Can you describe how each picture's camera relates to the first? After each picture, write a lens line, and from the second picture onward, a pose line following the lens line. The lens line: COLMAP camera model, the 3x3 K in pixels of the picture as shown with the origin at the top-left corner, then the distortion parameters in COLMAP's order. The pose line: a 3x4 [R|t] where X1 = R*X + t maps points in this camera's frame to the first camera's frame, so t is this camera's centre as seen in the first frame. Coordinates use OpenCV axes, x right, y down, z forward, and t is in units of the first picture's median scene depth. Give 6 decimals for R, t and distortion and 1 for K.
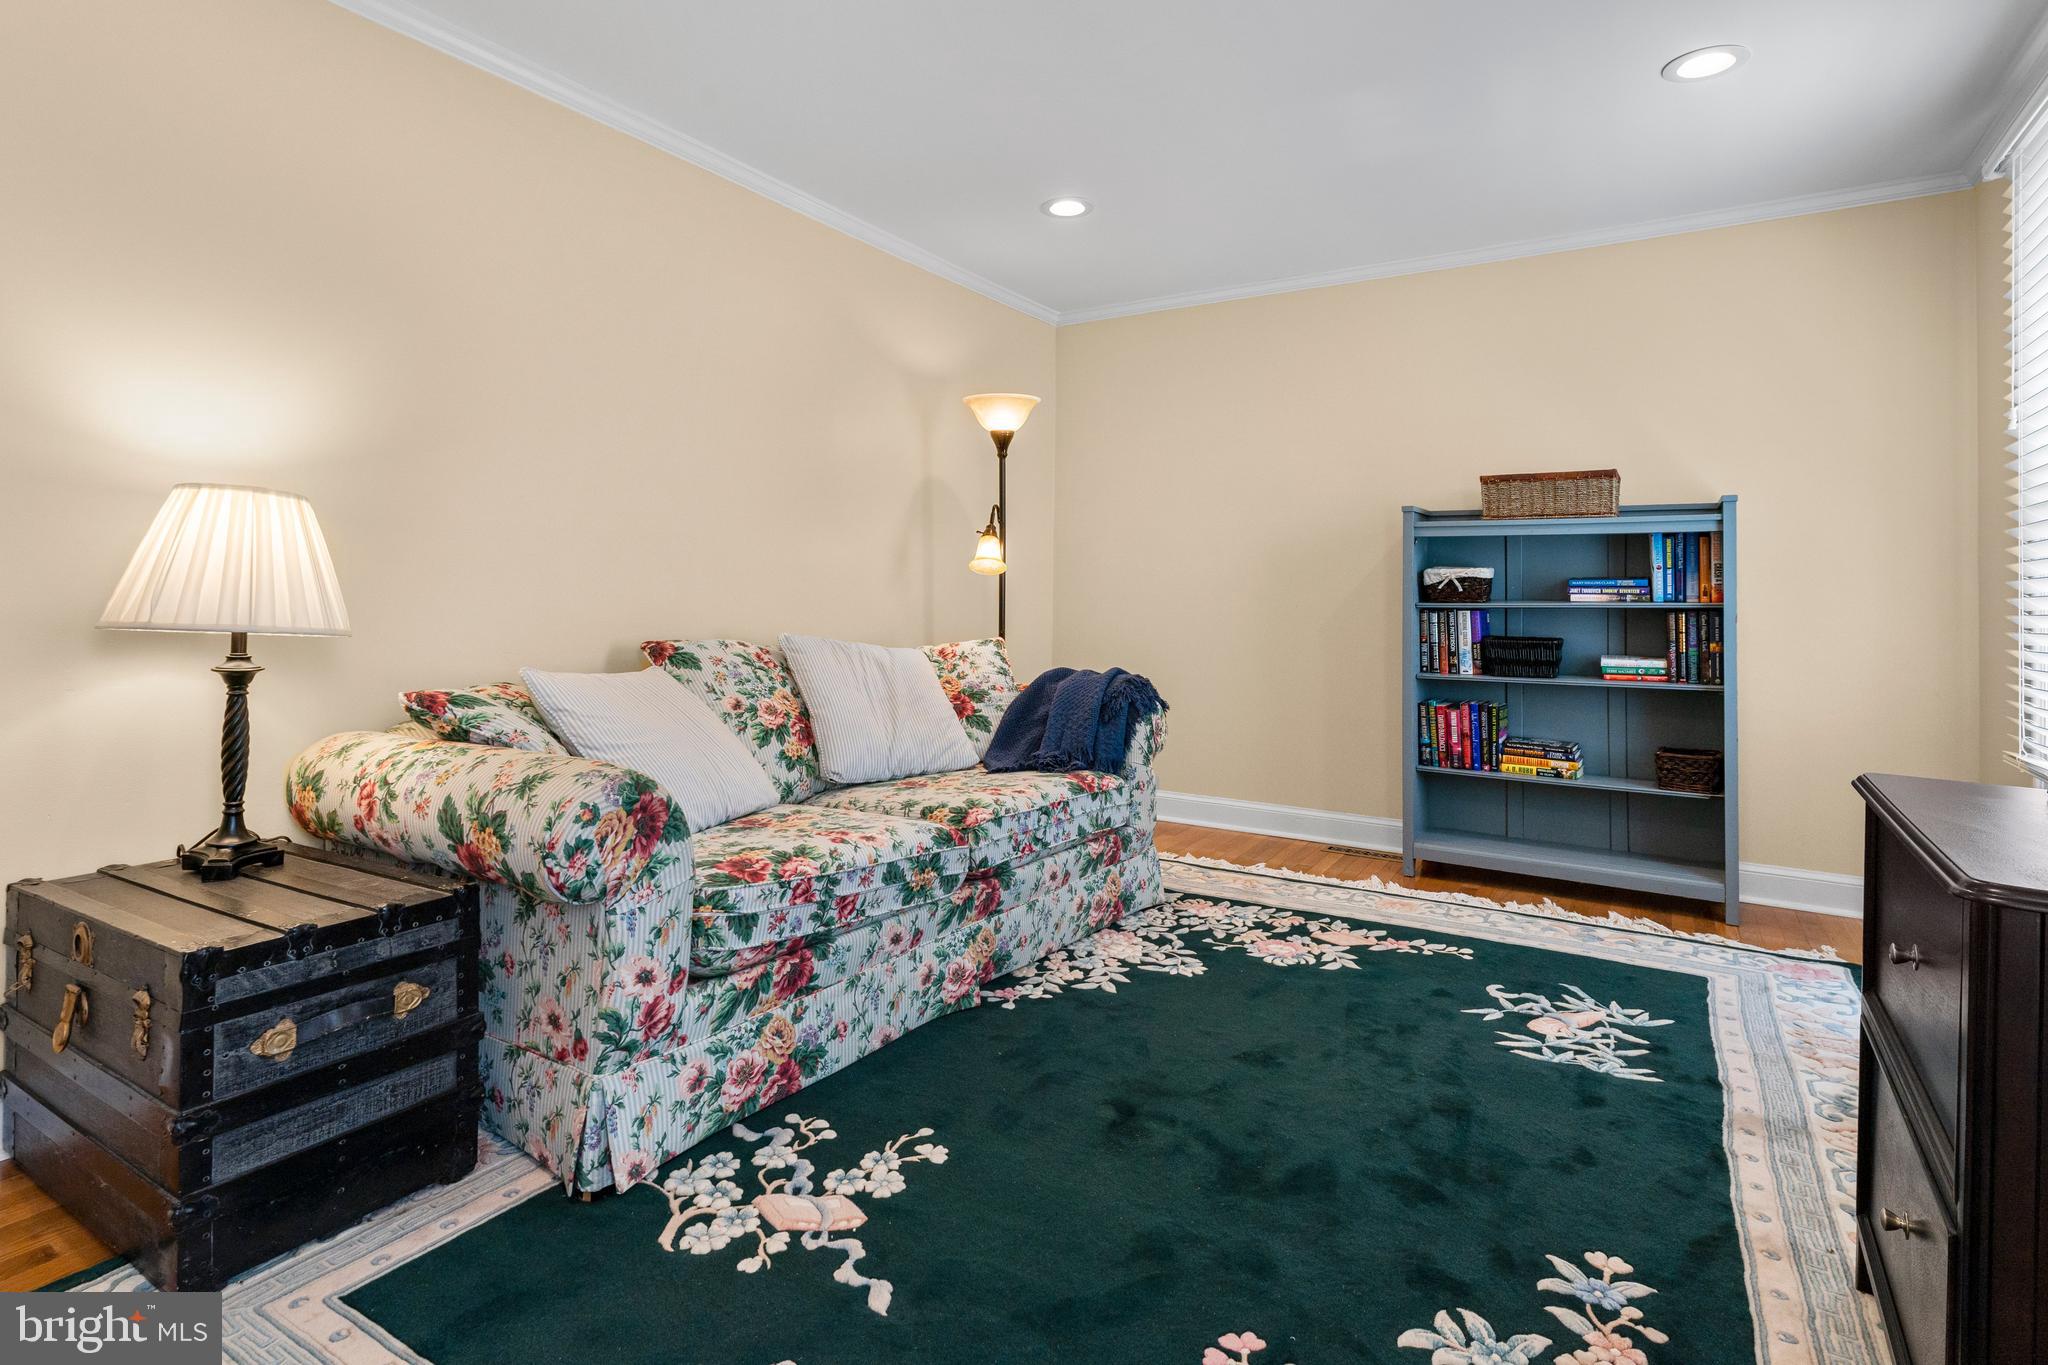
lens RADIAL K [[1035.3, 0, 1022.2], [0, 1035.3, 569.1], [0, 0, 1]] dist [0.001478, 0.000913]
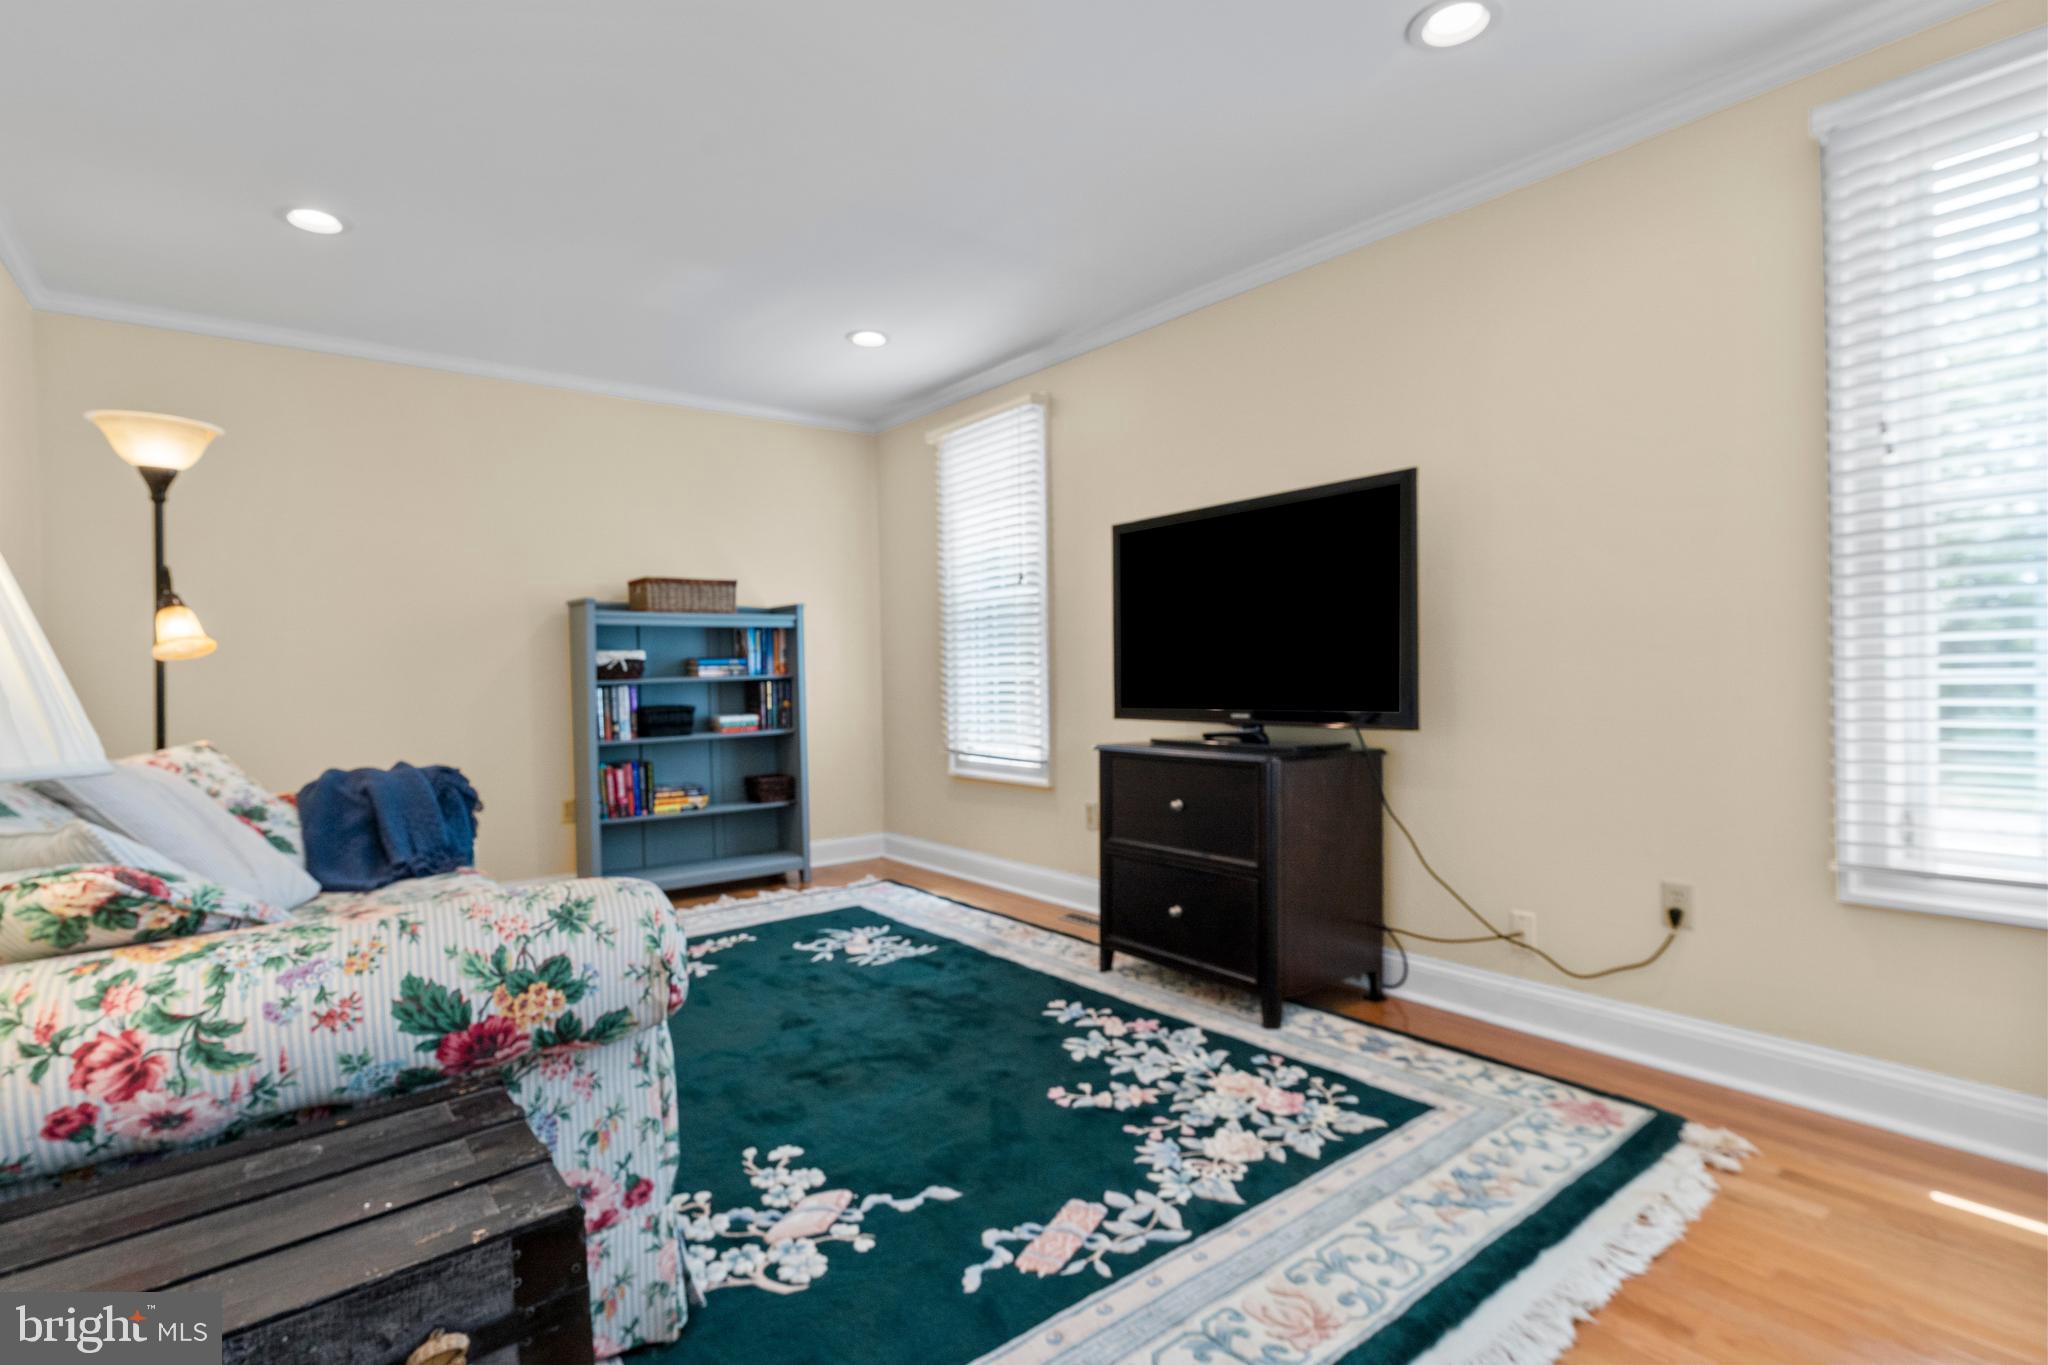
lens RADIAL K [[971.2, 0, 1024.0], [0, 971.2, 682.5], [0, 0, 1]] dist [0.000401, 0.000458]
pose [[0.332173, -0.029132, 0.942768, -0.708194], [-0.000466, 0.999518, 0.031049, 0.000163], [-0.943218, -0.010753, 0.331999, 0.271865]]
